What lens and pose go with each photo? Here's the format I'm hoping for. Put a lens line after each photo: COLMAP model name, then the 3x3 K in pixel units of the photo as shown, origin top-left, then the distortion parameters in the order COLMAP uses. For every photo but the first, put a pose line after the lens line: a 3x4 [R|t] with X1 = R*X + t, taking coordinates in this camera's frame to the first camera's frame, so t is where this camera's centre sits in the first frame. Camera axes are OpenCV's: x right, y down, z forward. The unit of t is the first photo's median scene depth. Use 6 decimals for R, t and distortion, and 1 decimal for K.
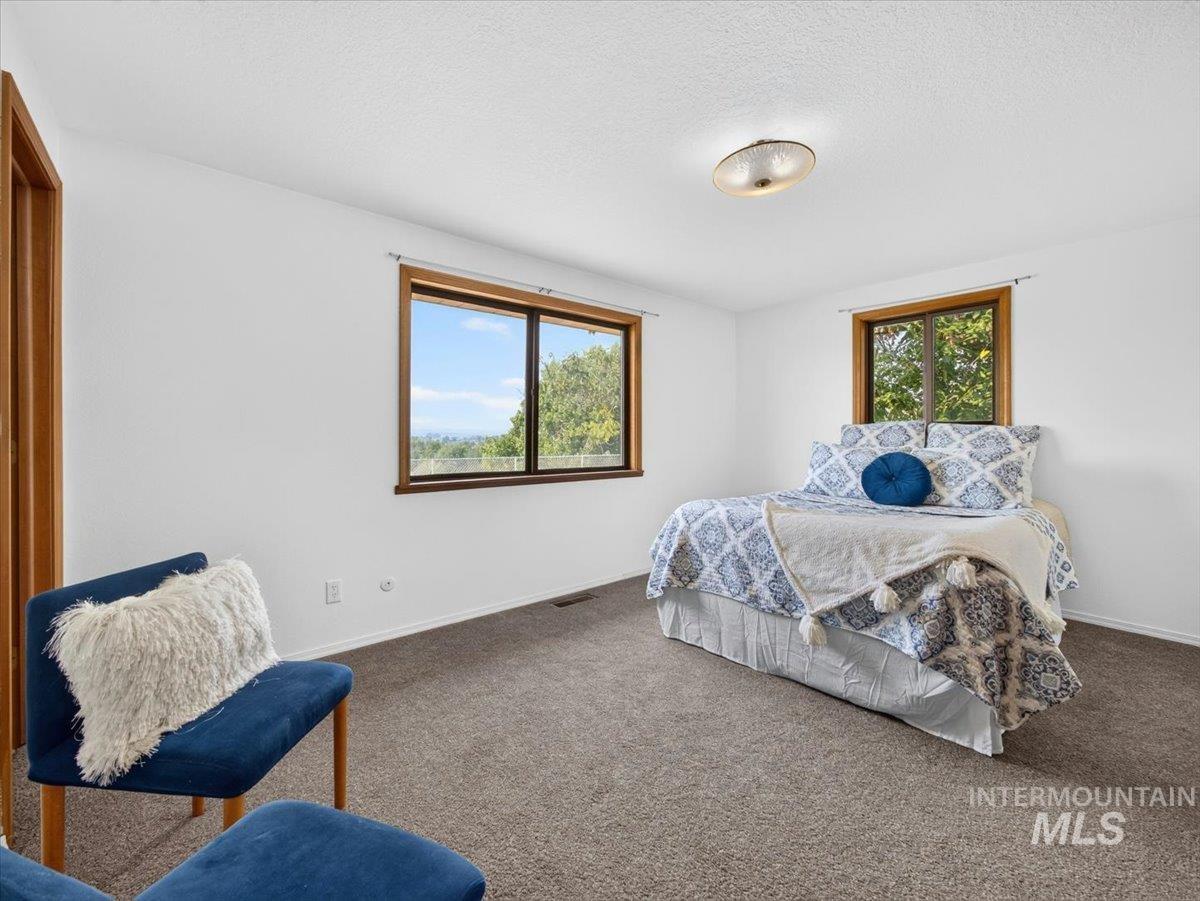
lens RADIAL K [[486.6, 0, 599.0], [0, 486.6, 441.9], [0, 0, 1]] dist [-0.000464, 0.000130]
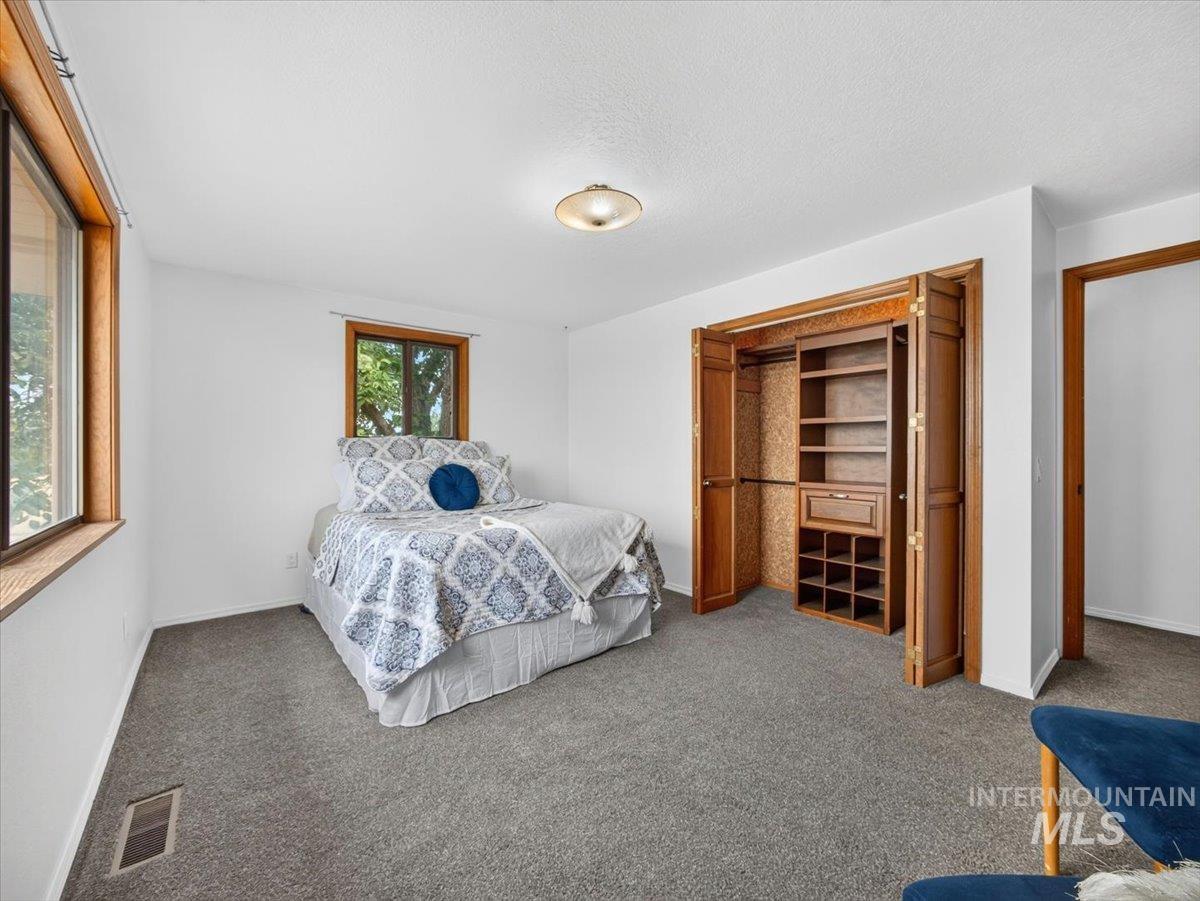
lens RADIAL K [[484.1, 0, 600.0], [0, 484.1, 450.5], [0, 0, 1]] dist [0.001365, 0.000314]
pose [[0.042942, -0.005172, 0.999064, -0.633248], [0.010356, 0.999935, 0.004731, -0.014412], [-0.999024, 0.010143, 0.042993, 0.766091]]
